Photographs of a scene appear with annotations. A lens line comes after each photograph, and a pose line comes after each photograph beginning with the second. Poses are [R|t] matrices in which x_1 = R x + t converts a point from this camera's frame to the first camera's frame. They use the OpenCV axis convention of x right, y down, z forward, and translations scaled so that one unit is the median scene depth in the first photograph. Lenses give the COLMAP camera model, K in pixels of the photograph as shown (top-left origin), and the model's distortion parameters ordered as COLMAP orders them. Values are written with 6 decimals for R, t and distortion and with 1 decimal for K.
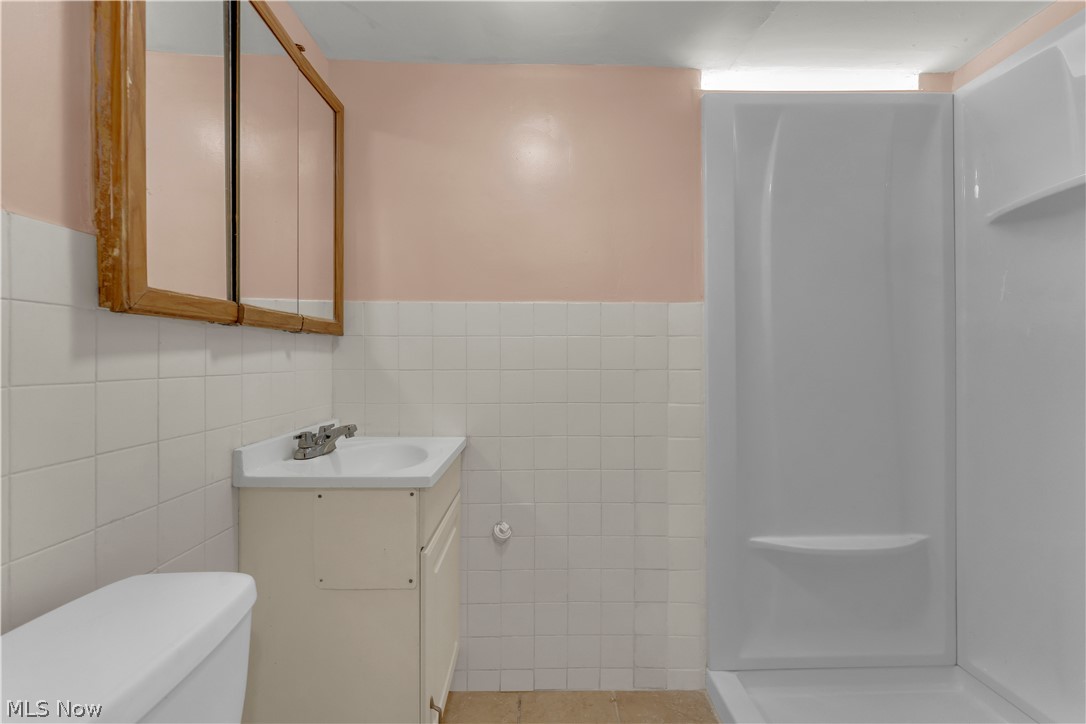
lens RADIAL K [[445.1, 0, 543.0], [0, 445.1, 362.0], [0, 0, 1]] dist [0.000060, 0.000062]
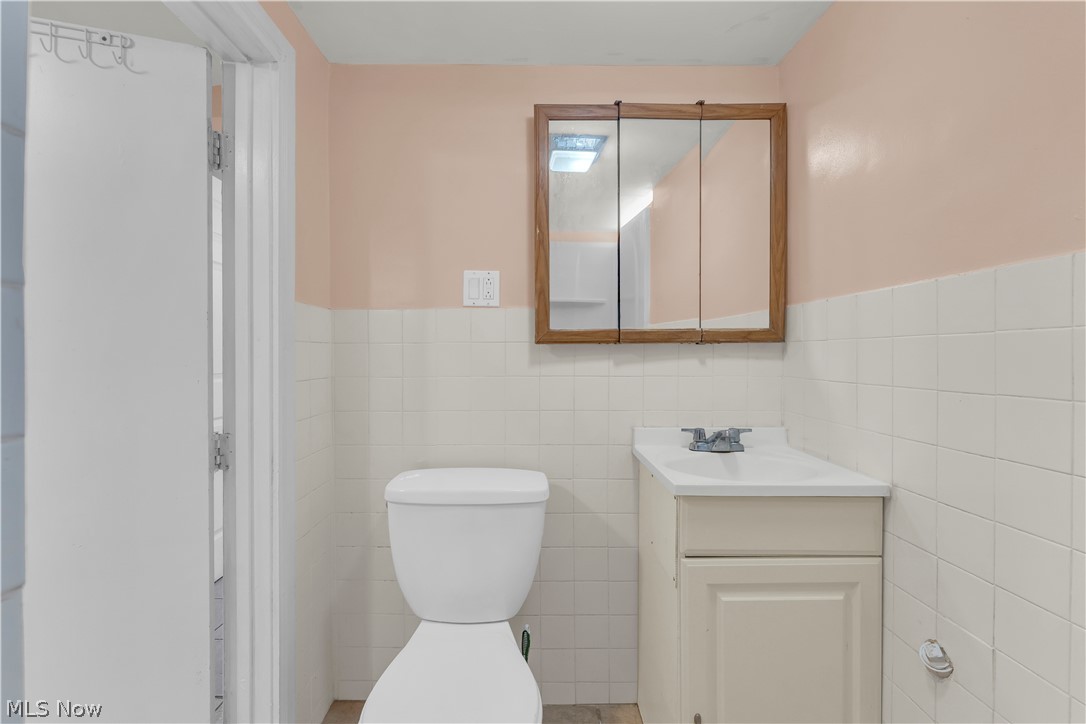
lens RADIAL K [[434.0, 0, 543.0], [0, 434.0, 362.0], [0, 0, 1]] dist [0.000069, 0.000066]
pose [[-0.001864, 0.014389, -0.999895, 0.640210], [-0.007029, 0.999872, 0.014402, -0.032809], [0.999974, 0.007055, -0.001763, 0.611121]]
